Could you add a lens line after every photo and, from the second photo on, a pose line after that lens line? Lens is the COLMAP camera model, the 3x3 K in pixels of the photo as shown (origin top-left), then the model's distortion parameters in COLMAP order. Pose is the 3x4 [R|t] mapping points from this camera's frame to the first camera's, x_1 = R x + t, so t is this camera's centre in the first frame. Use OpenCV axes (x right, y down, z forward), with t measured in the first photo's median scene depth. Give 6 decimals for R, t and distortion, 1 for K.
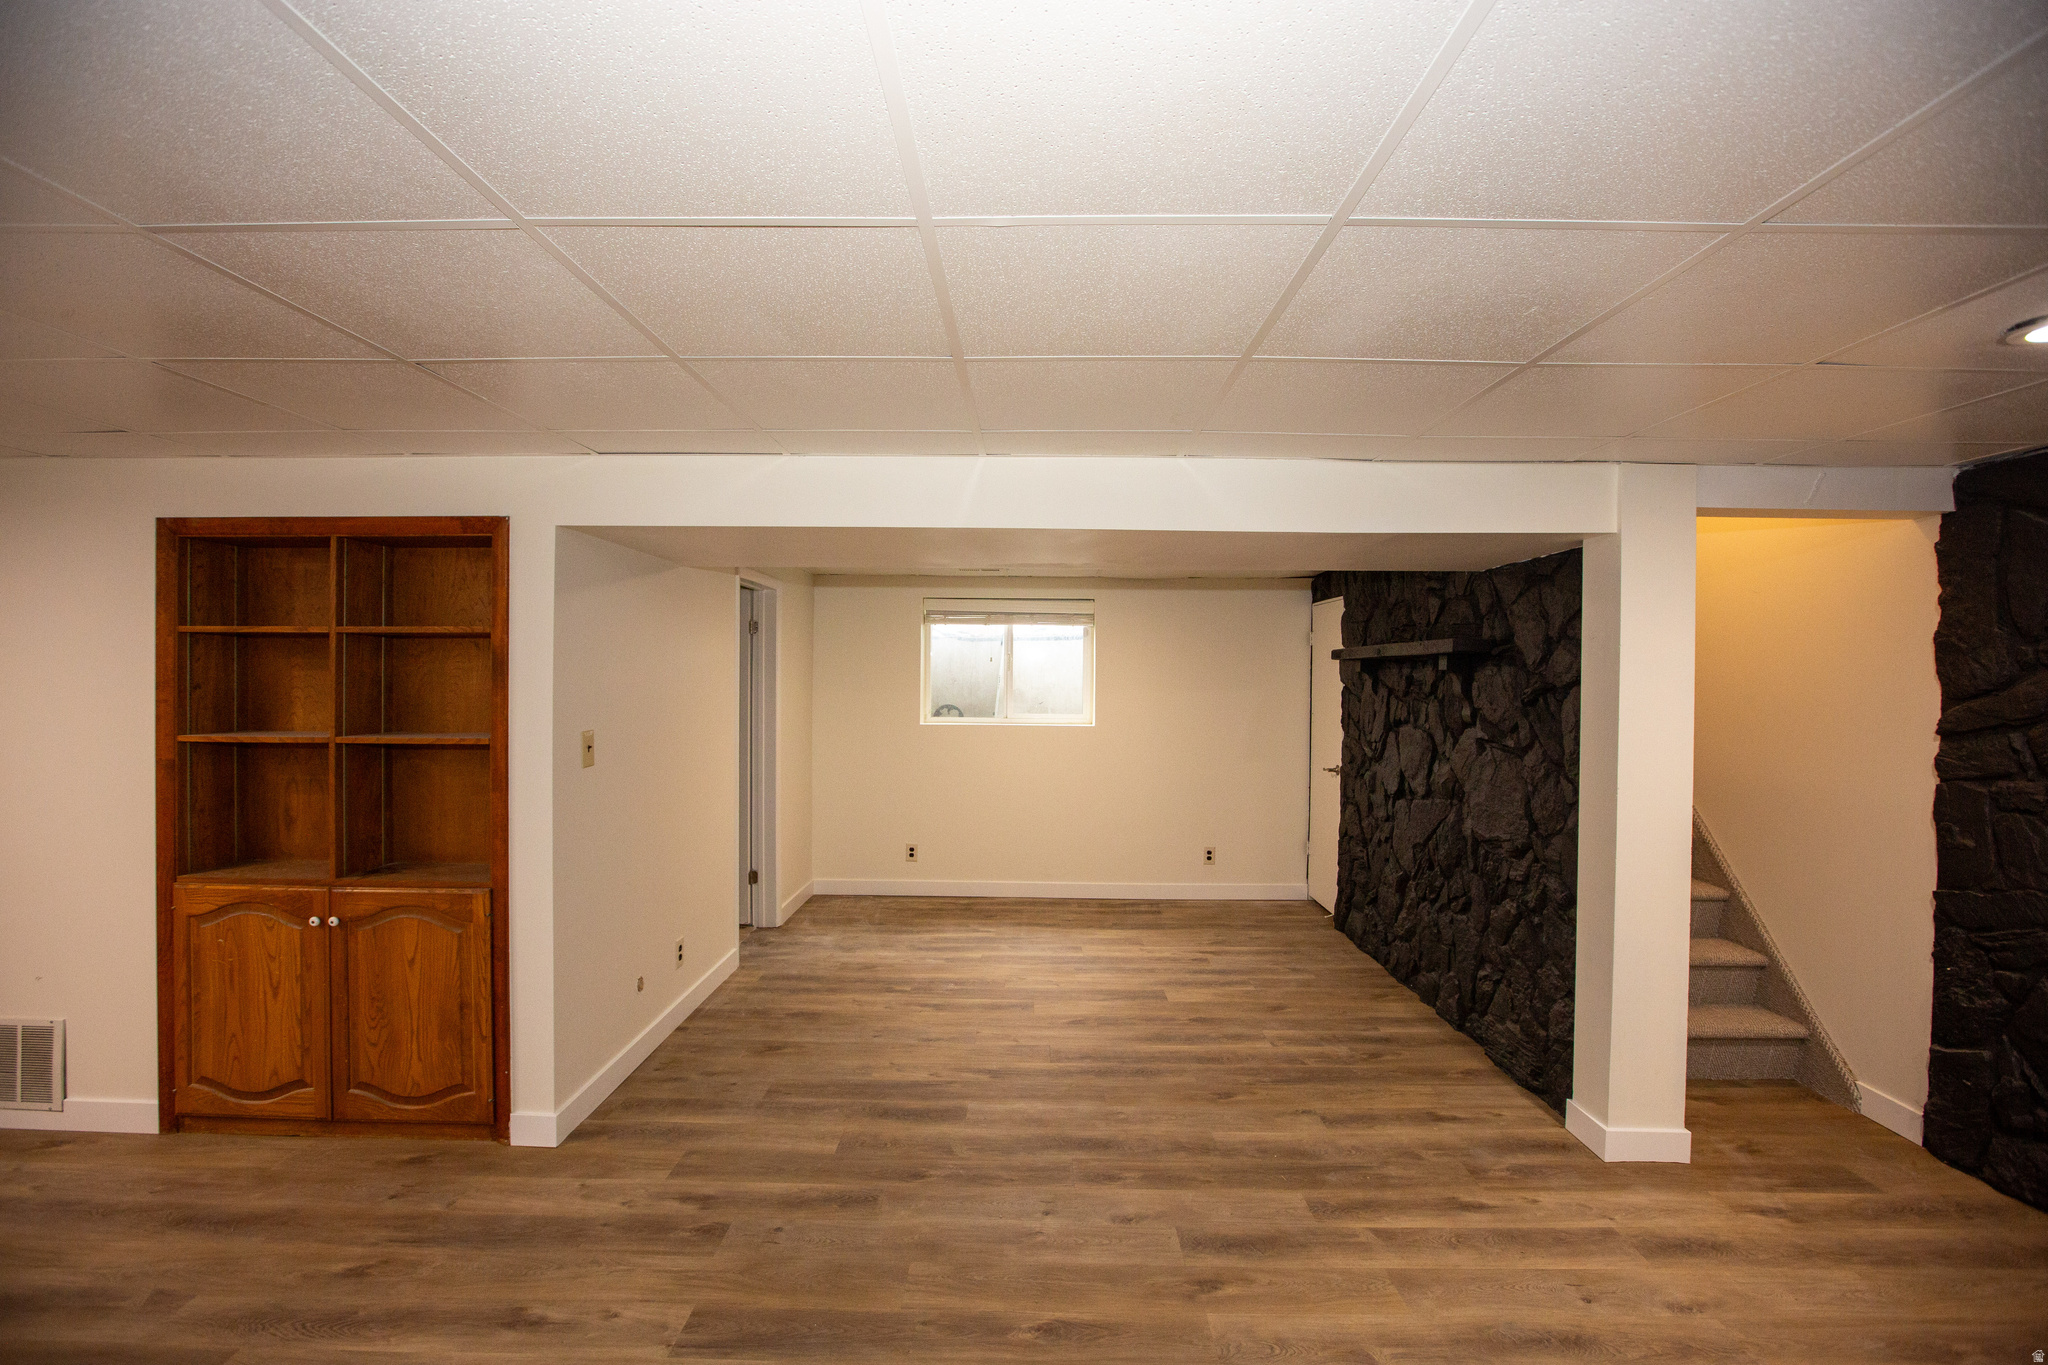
lens RADIAL K [[918.5, 0, 1024.0], [0, 918.5, 682.5], [0, 0, 1]] dist [-0.058237, 0.019187]
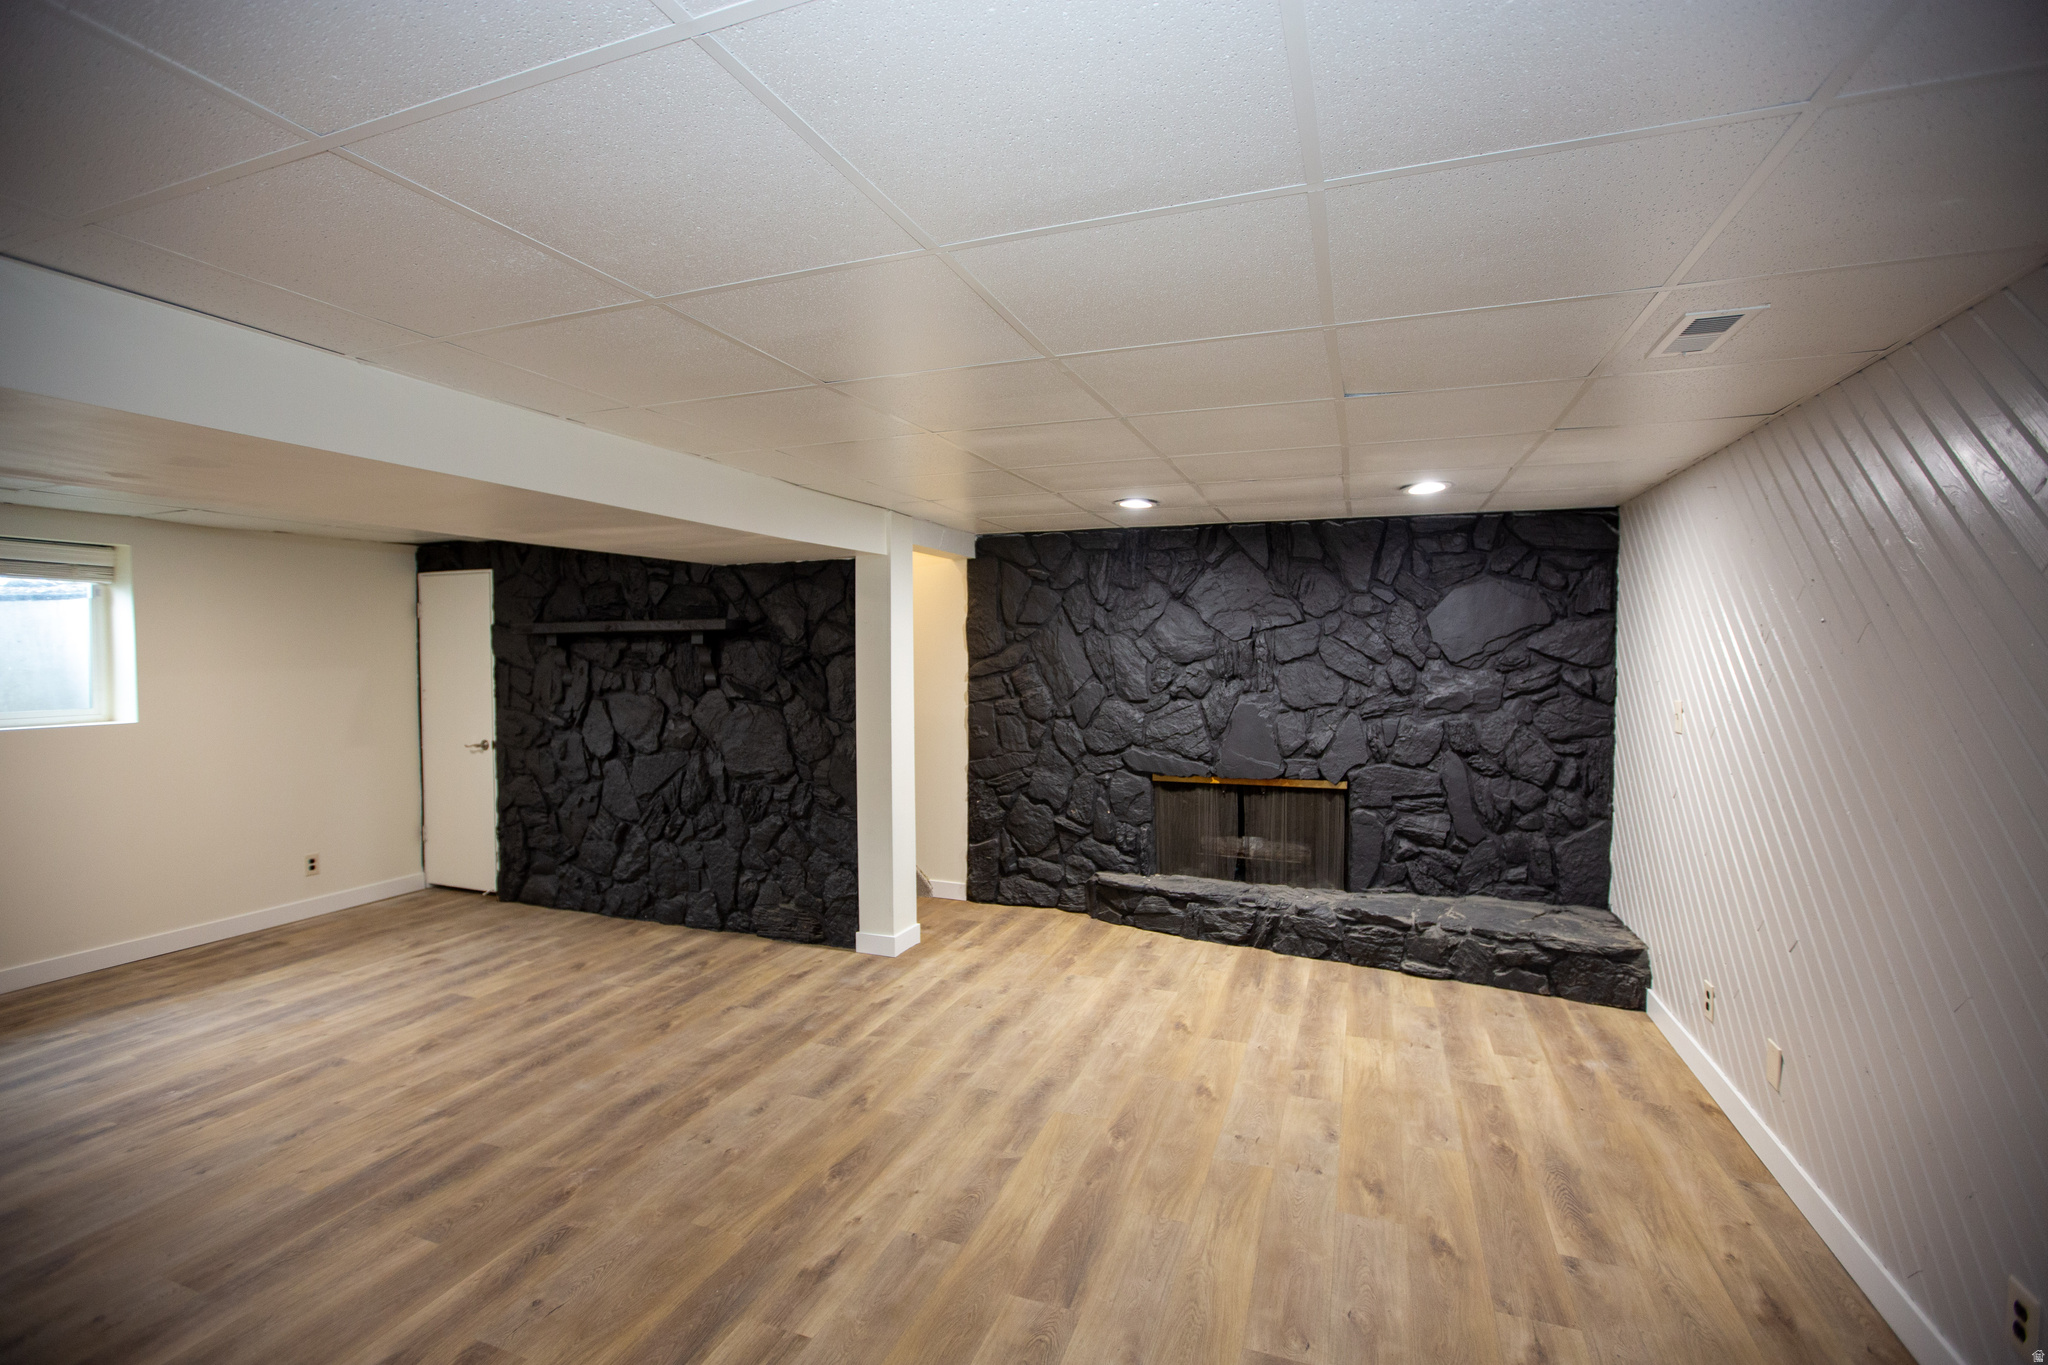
lens RADIAL K [[918.5, 0, 1024.0], [0, 918.5, 682.5], [0, 0, 1]] dist [-0.058237, 0.019187]
pose [[0.339134, -0.041653, 0.939815, -0.605858], [0.011098, 0.999127, 0.040277, -0.006987], [-0.940673, -0.003229, 0.339300, 0.190173]]
